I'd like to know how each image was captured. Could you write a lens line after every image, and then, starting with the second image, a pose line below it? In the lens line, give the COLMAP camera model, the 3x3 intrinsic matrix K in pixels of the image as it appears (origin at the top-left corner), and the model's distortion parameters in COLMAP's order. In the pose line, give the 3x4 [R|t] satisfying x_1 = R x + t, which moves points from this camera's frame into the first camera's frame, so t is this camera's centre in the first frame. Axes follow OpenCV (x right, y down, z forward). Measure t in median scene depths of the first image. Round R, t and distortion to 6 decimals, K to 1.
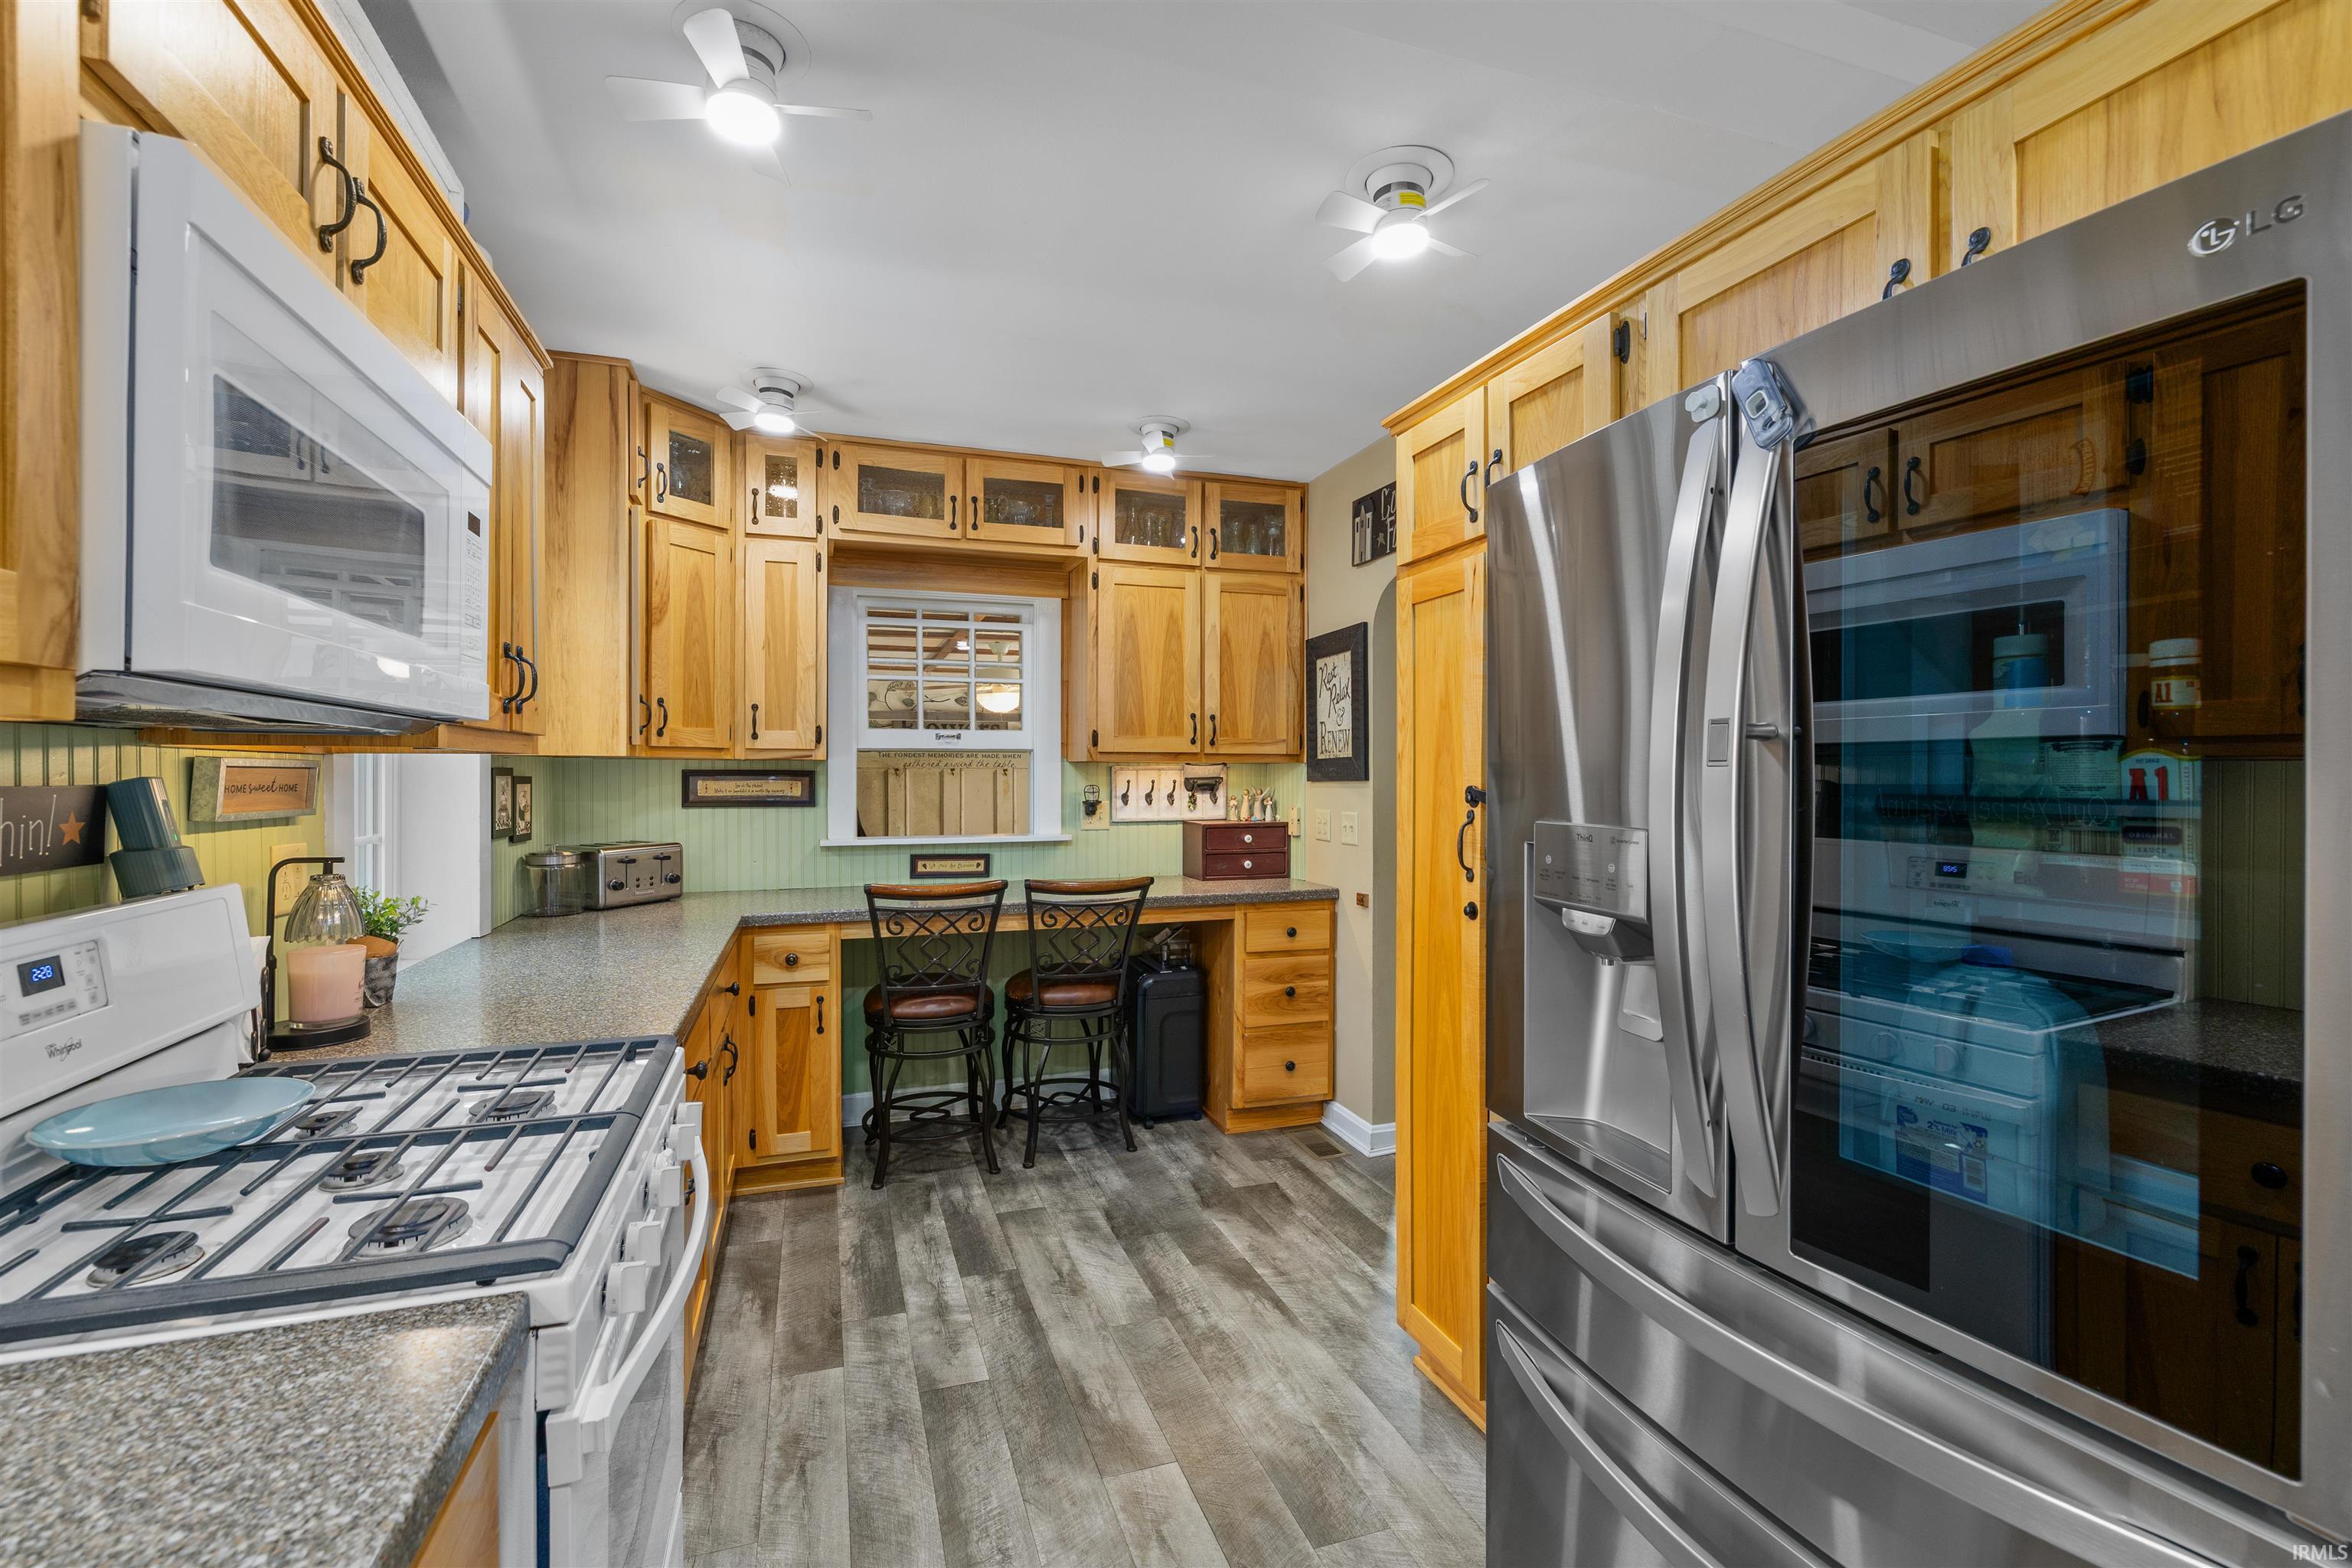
lens RADIAL K [[1014.7, 0, 1164.0], [0, 1014.7, 784.3], [0, 0, 1]] dist [0.001657, -0.000862]
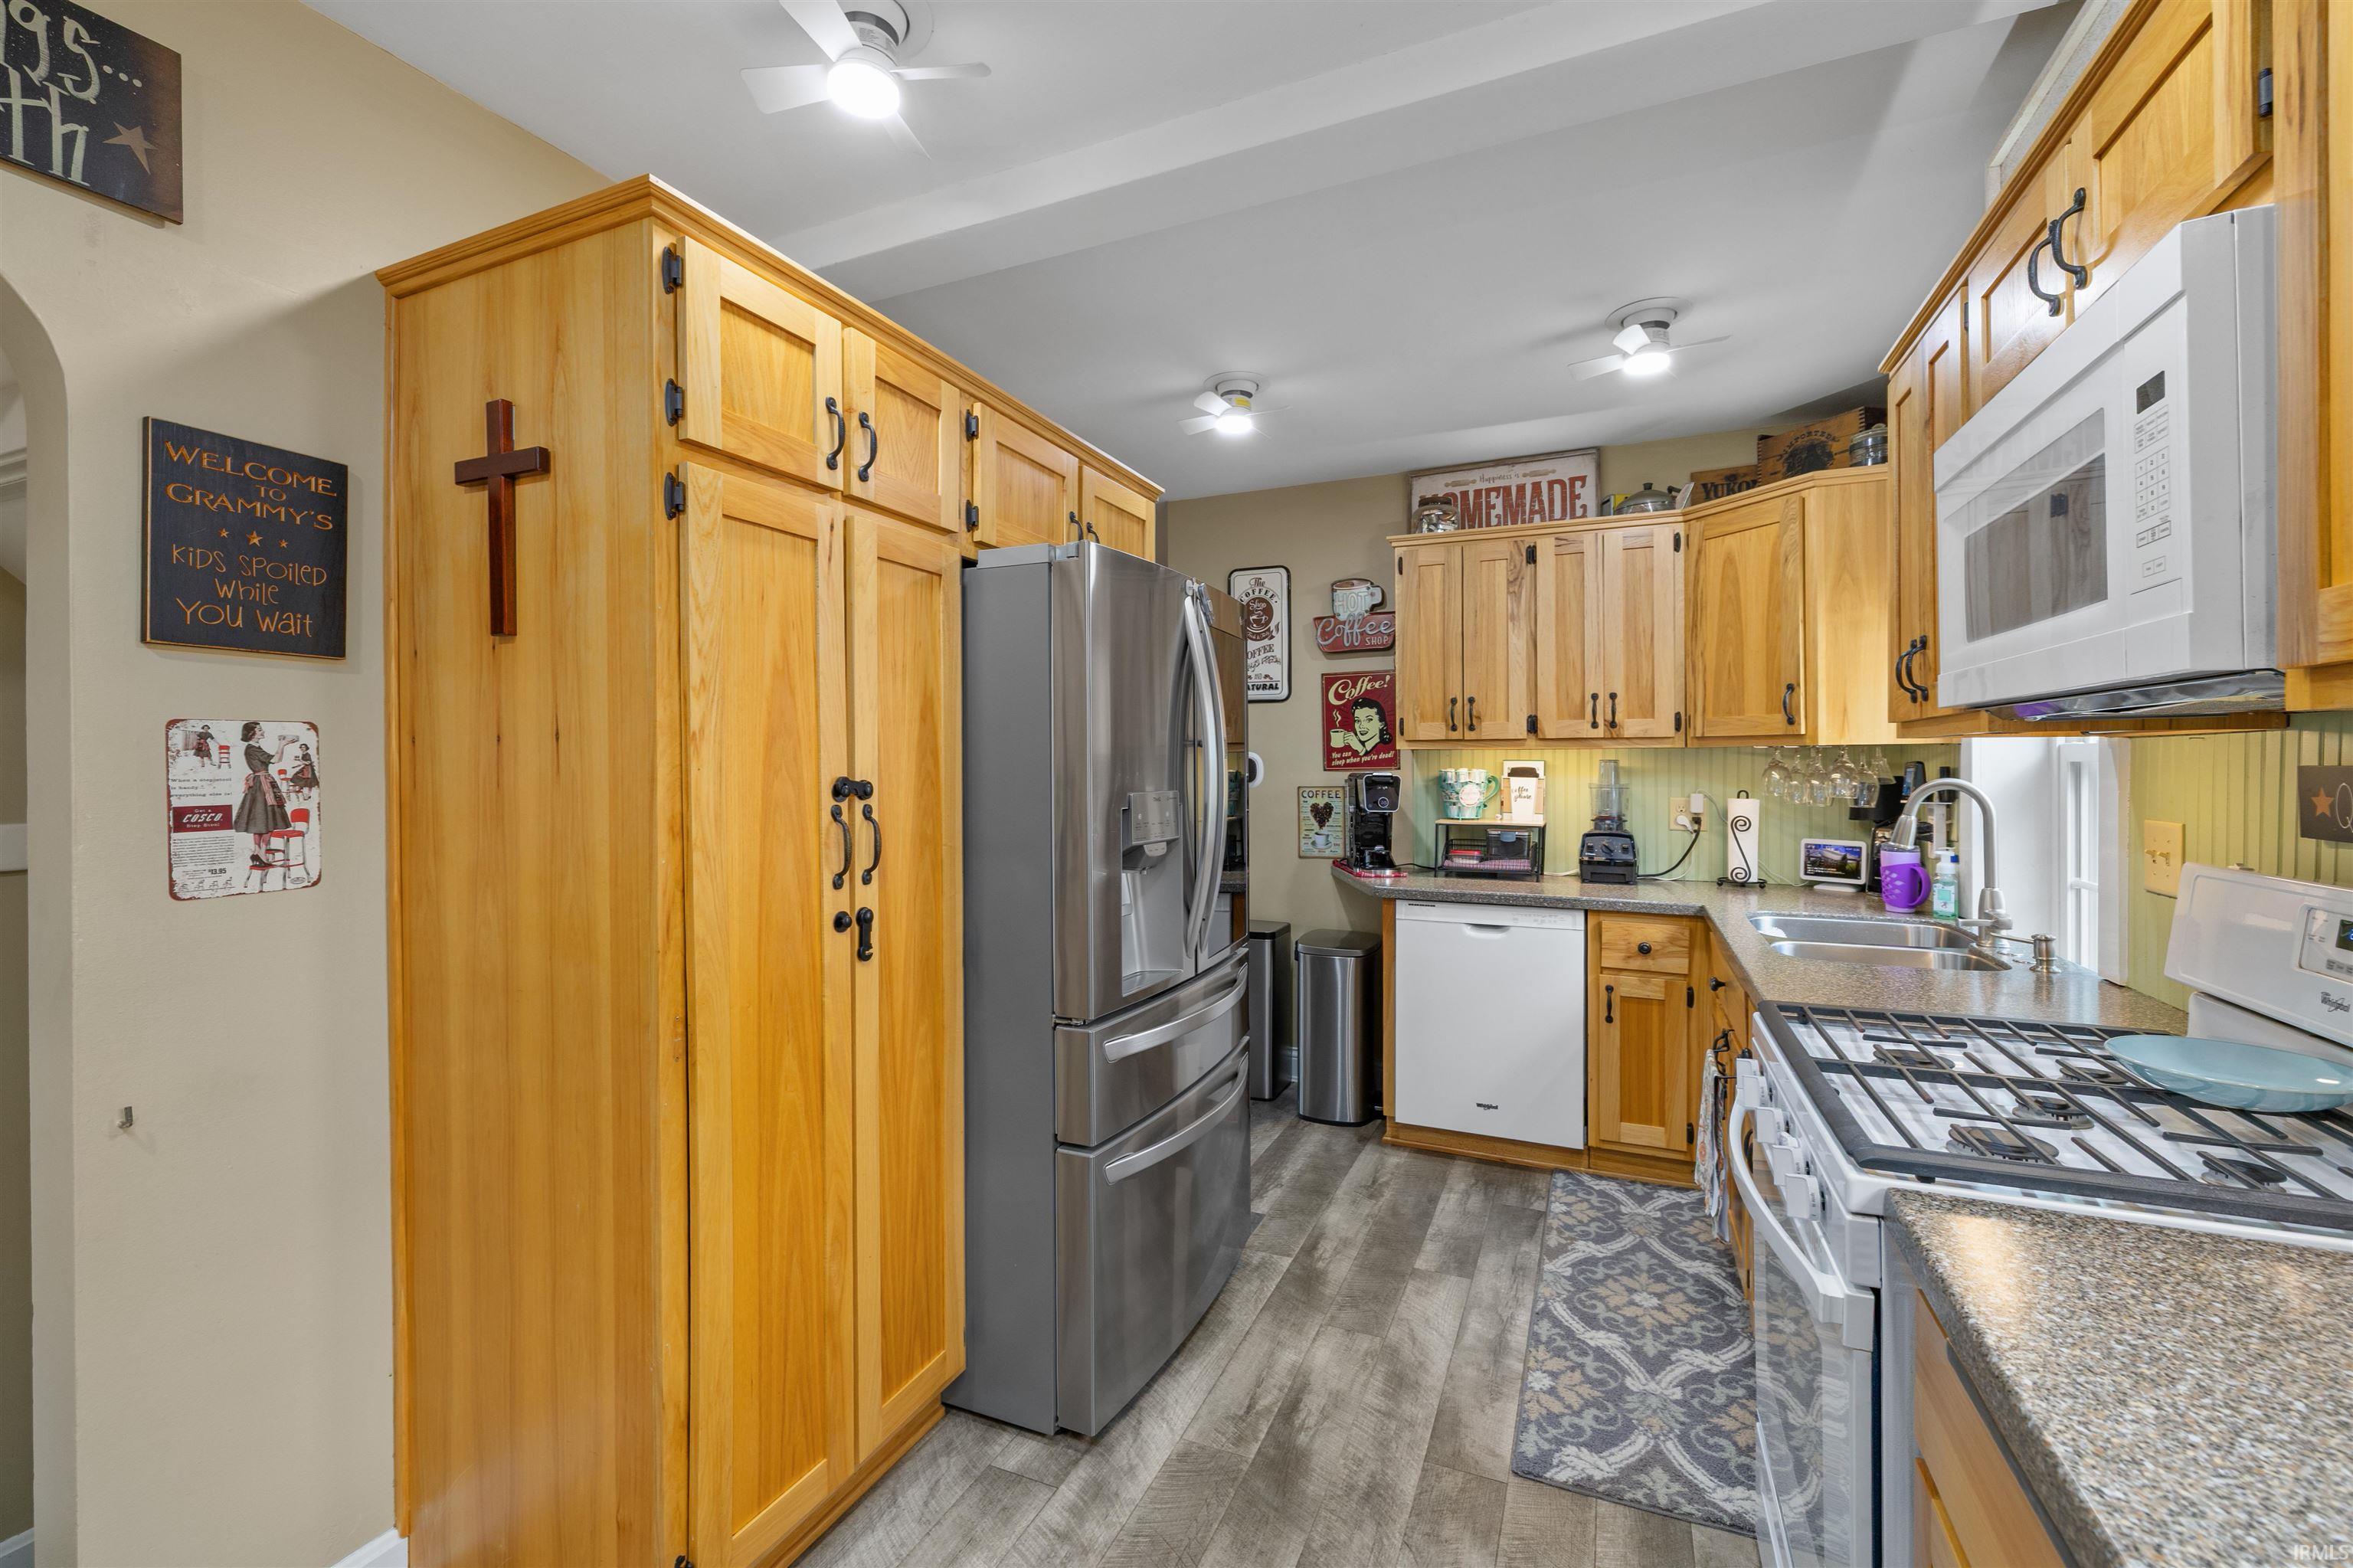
lens RADIAL K [[1015.1, 0, 1170.7], [0, 1015.1, 771.6], [0, 0, 1]] dist [0.001657, -0.000862]
pose [[-0.732216, -0.003647, 0.681063, -0.592728], [0.010898, 0.999795, 0.017070, -0.016334], [-0.680985, 0.019922, -0.732026, 1.734349]]
